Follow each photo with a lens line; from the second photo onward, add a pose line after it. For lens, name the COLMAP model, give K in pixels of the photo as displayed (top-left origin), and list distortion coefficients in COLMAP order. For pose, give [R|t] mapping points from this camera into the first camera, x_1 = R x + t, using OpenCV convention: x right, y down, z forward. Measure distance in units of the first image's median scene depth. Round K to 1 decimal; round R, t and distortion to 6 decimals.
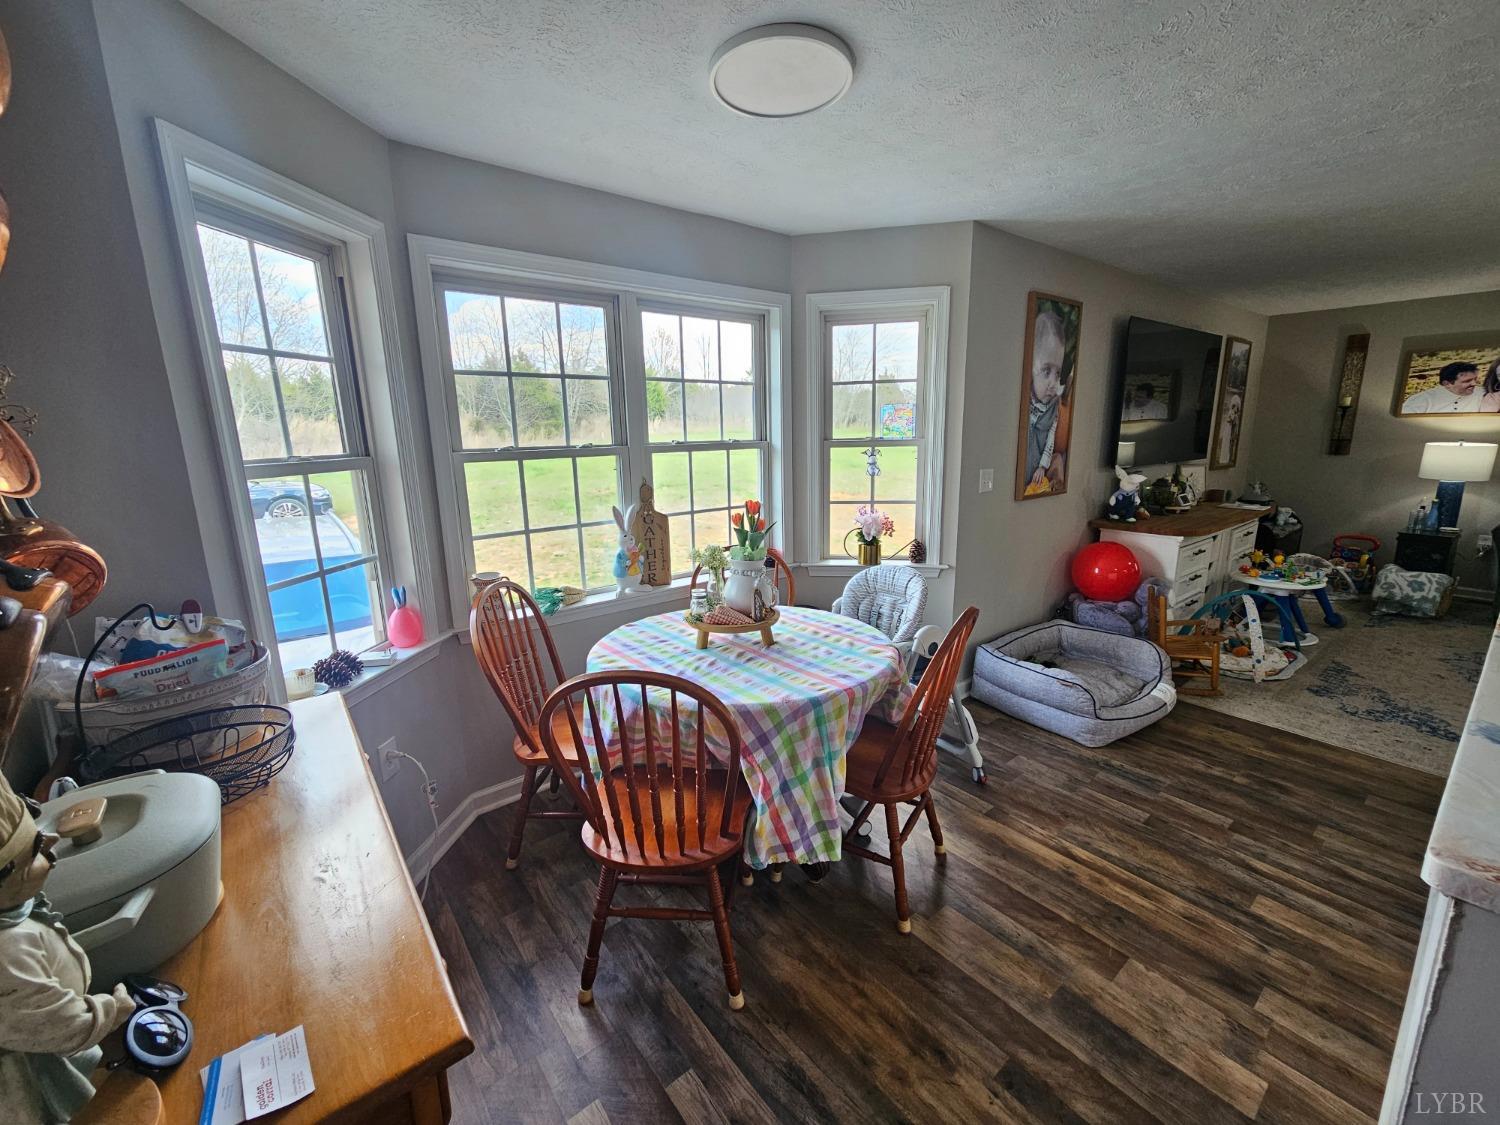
lens RADIAL K [[614.9, 0, 750.8], [0, 614.9, 558.2], [0, 0, 1]] dist [0.003676, -0.000902]
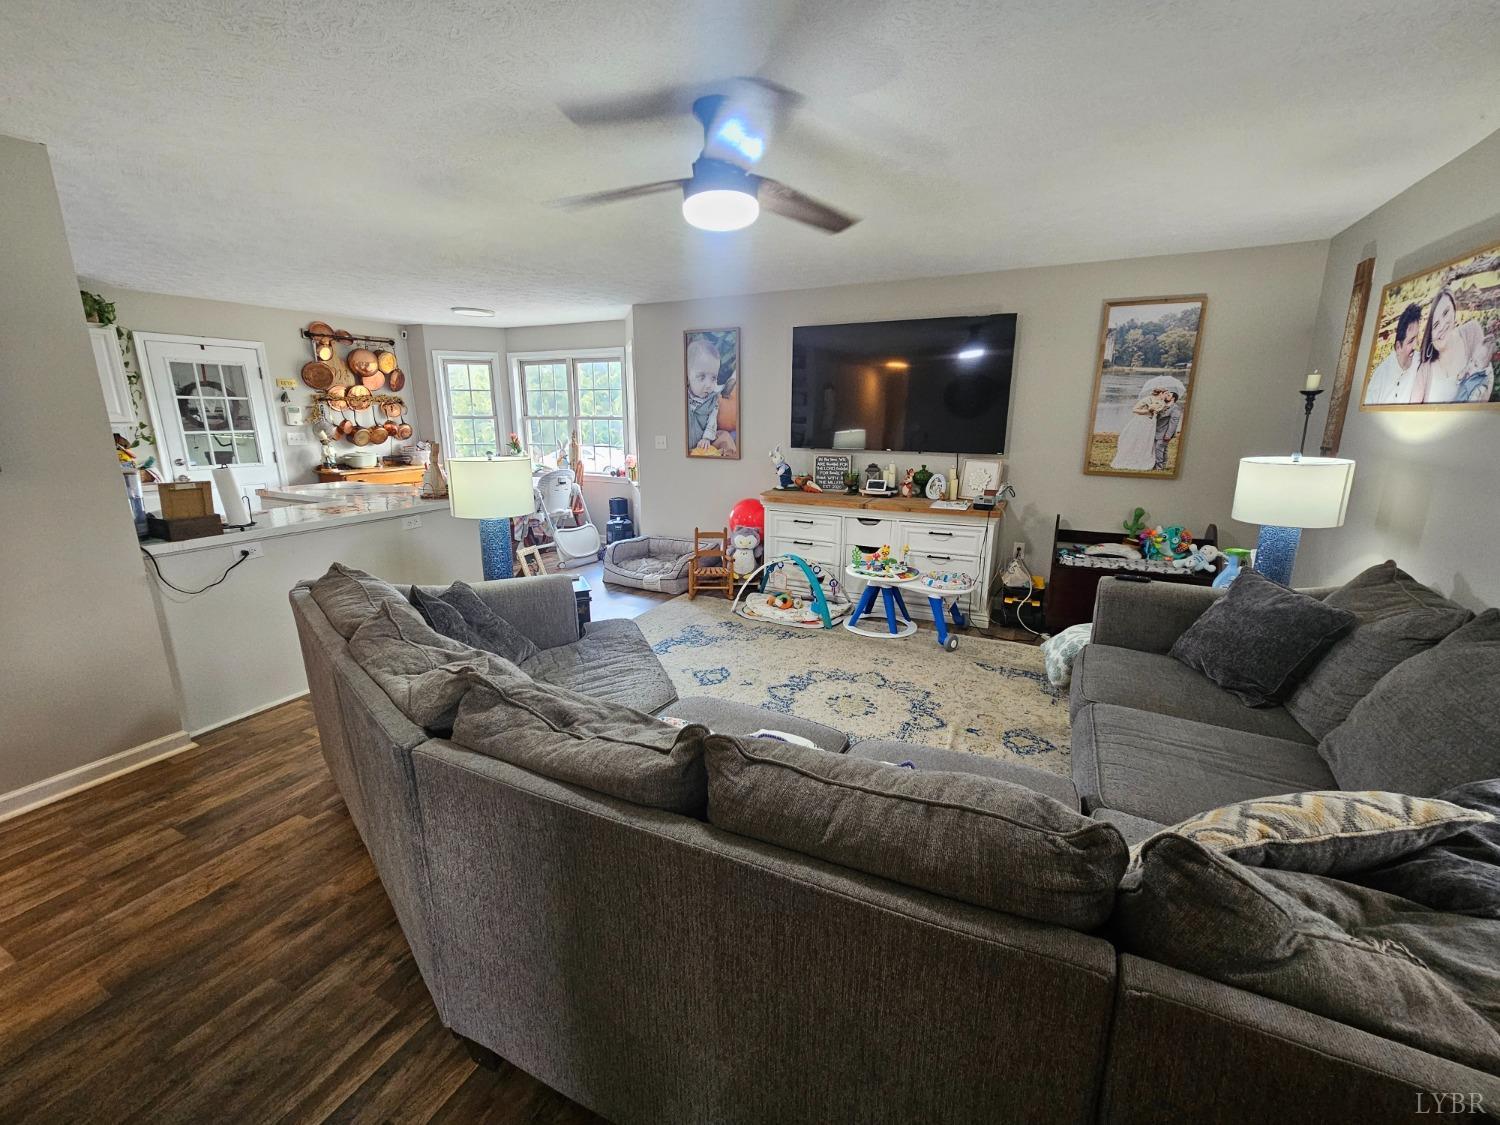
lens RADIAL K [[614.9, 0, 752.1], [0, 614.9, 559.2], [0, 0, 1]] dist [0.003676, -0.000902]
pose [[0.423058, 0.227050, -0.877195, 1.950430], [-0.197013, 0.967985, 0.155533, -0.117774], [0.884425, 0.107019, 0.454245, 0.427463]]
